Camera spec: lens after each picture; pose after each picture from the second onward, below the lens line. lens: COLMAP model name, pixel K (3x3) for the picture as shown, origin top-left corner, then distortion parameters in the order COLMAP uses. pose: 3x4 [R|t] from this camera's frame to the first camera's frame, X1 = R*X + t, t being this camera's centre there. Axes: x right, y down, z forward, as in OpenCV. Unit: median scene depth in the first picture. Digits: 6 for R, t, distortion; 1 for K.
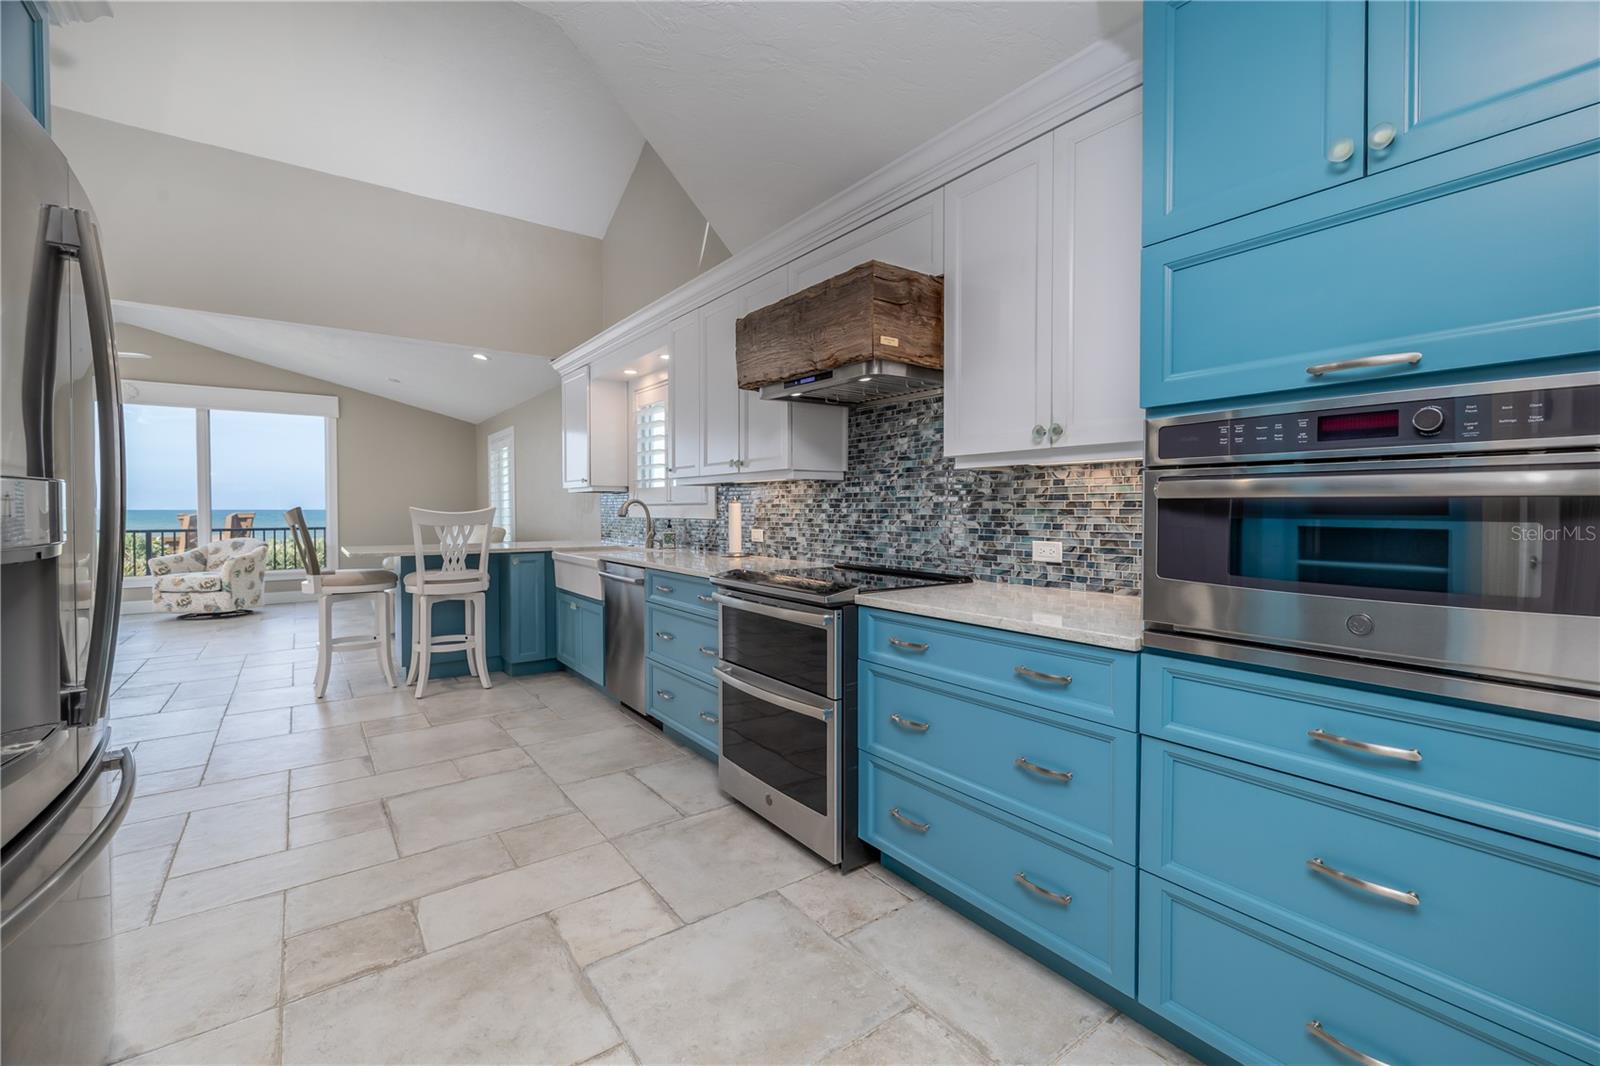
lens RADIAL K [[684.1, 0, 790.7], [0, 684.1, 518.8], [0, 0, 1]] dist [-0.000287, 0.000668]
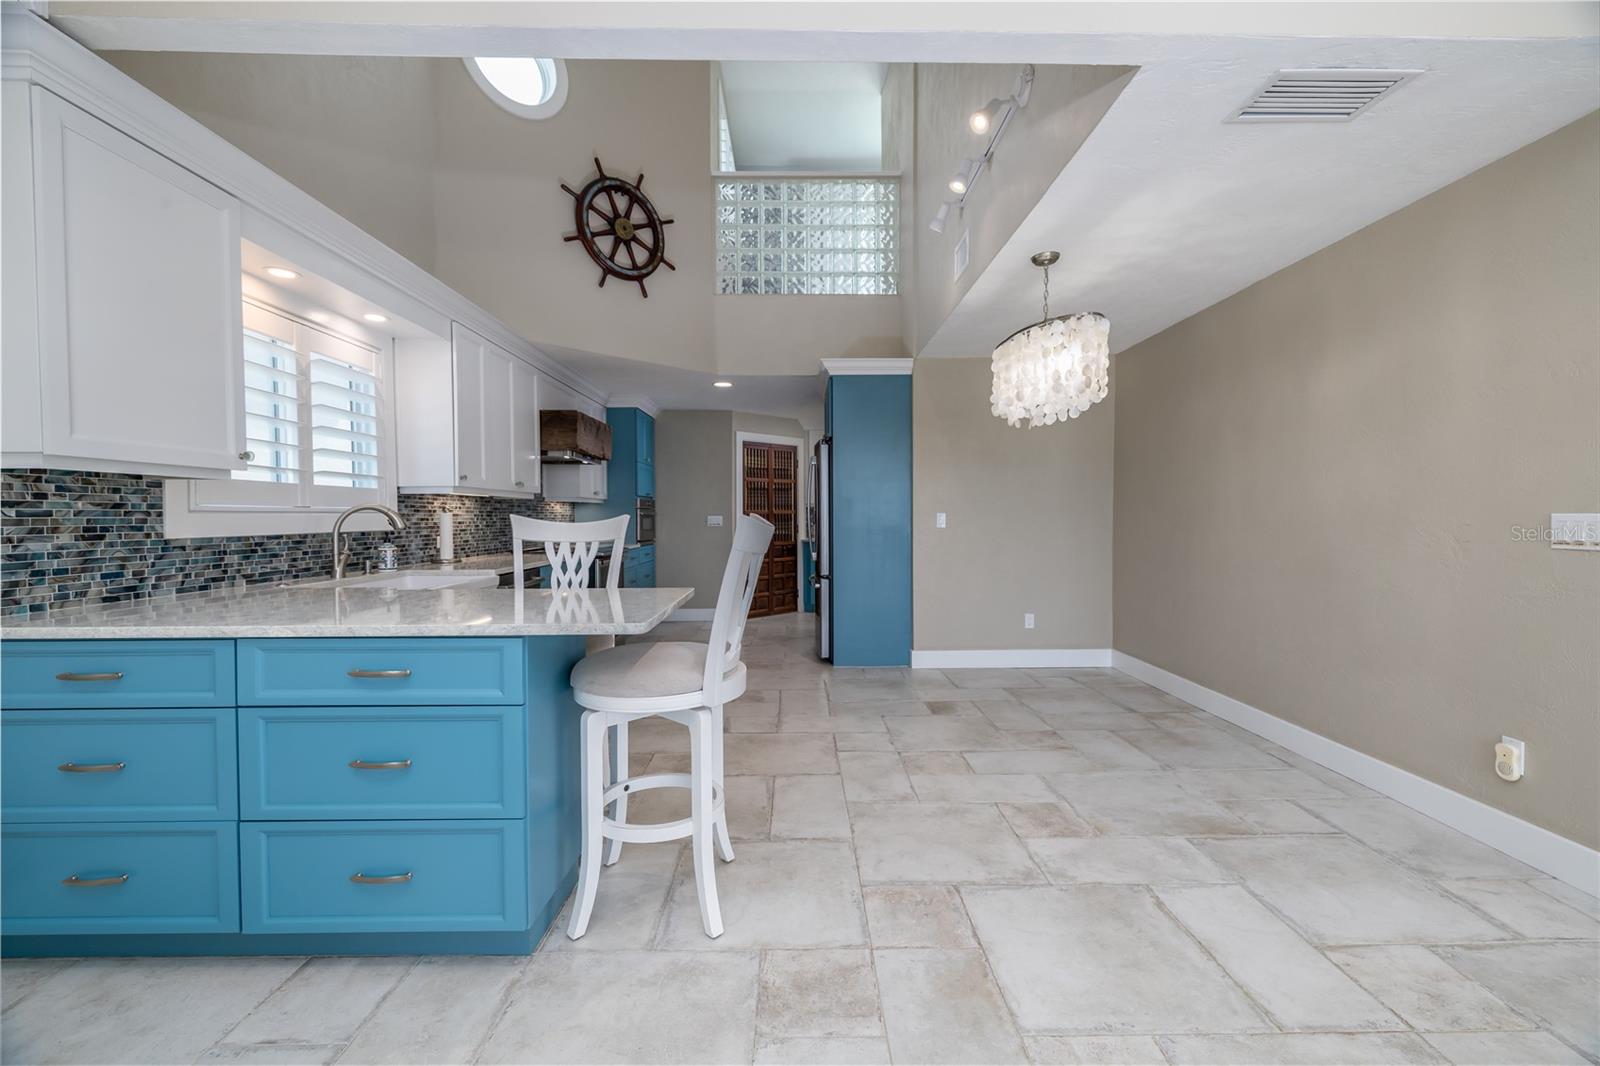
lens RADIAL K [[684.1, 0, 803.1], [0, 684.1, 532.1], [0, 0, 1]] dist [-0.000287, 0.000668]
pose [[-0.819990, -0.011128, 0.572269, -1.578785], [0.010477, 0.999352, 0.034446, -0.032426], [-0.572281, 0.034242, -0.819342, 2.136286]]
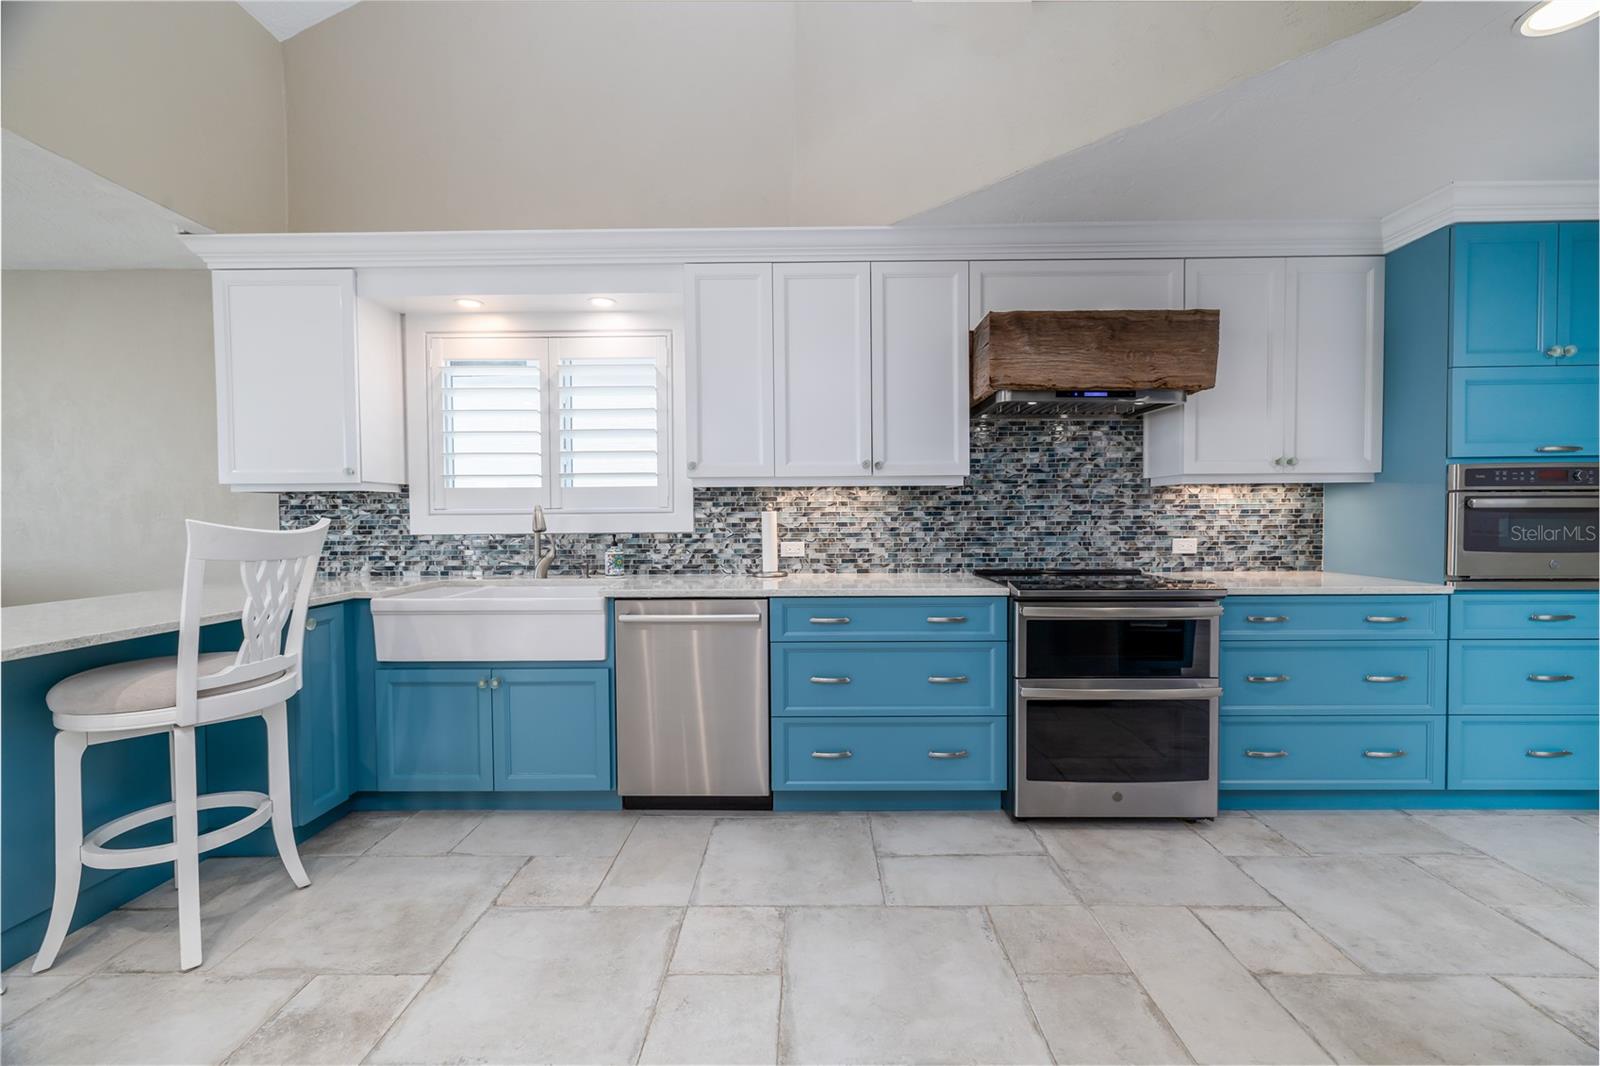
lens RADIAL K [[684.1, 0, 797.6], [0, 684.1, 531.8], [0, 0, 1]] dist [-0.000287, 0.000668]
pose [[0.596653, -0.022549, 0.802182, -0.986082], [0.018741, 0.999724, 0.014163, -0.012364], [-0.802280, 0.006583, 0.596911, 0.661885]]
